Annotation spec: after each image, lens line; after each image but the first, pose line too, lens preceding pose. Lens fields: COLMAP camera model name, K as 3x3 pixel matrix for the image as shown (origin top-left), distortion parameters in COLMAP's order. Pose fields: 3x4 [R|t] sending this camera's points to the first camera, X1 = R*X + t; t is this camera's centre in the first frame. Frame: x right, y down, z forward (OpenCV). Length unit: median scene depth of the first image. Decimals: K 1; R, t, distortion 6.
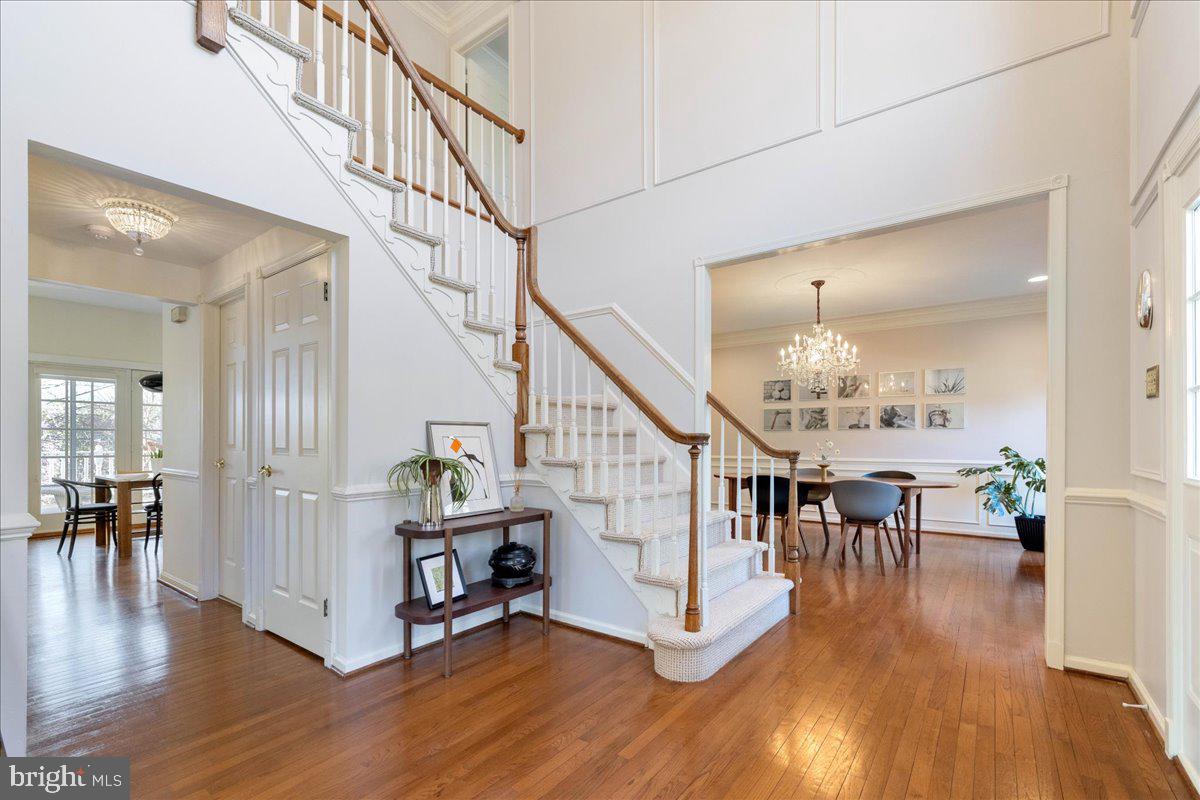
lens RADIAL K [[512.1, 0, 623.1], [0, 512.1, 437.9], [0, 0, 1]] dist [-0.001241, -0.000044]
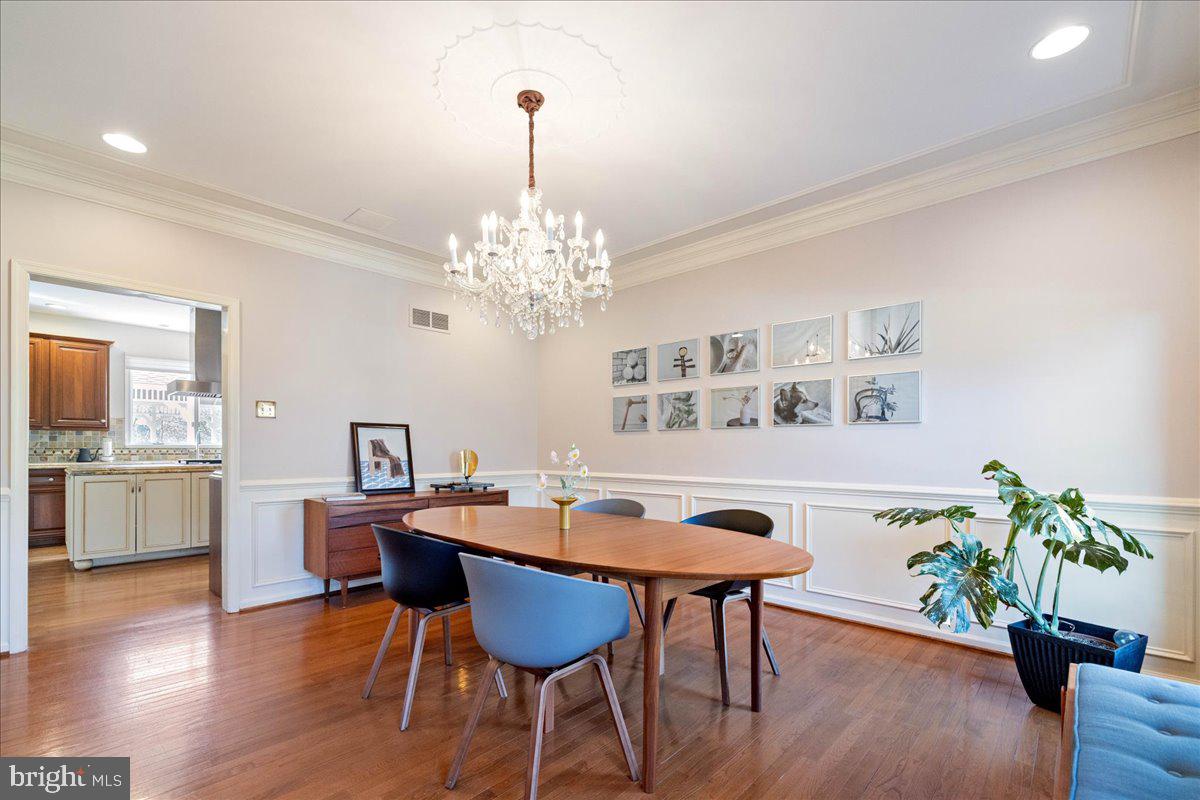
lens RADIAL K [[512.1, 0, 604.3], [0, 512.1, 447.2], [0, 0, 1]] dist [-0.001241, -0.000044]
pose [[0.993064, -0.001918, -0.117555, 0.404228], [0.002540, 0.999984, 0.005141, 0.001869], [0.117544, -0.005404, 0.993053, 0.450664]]
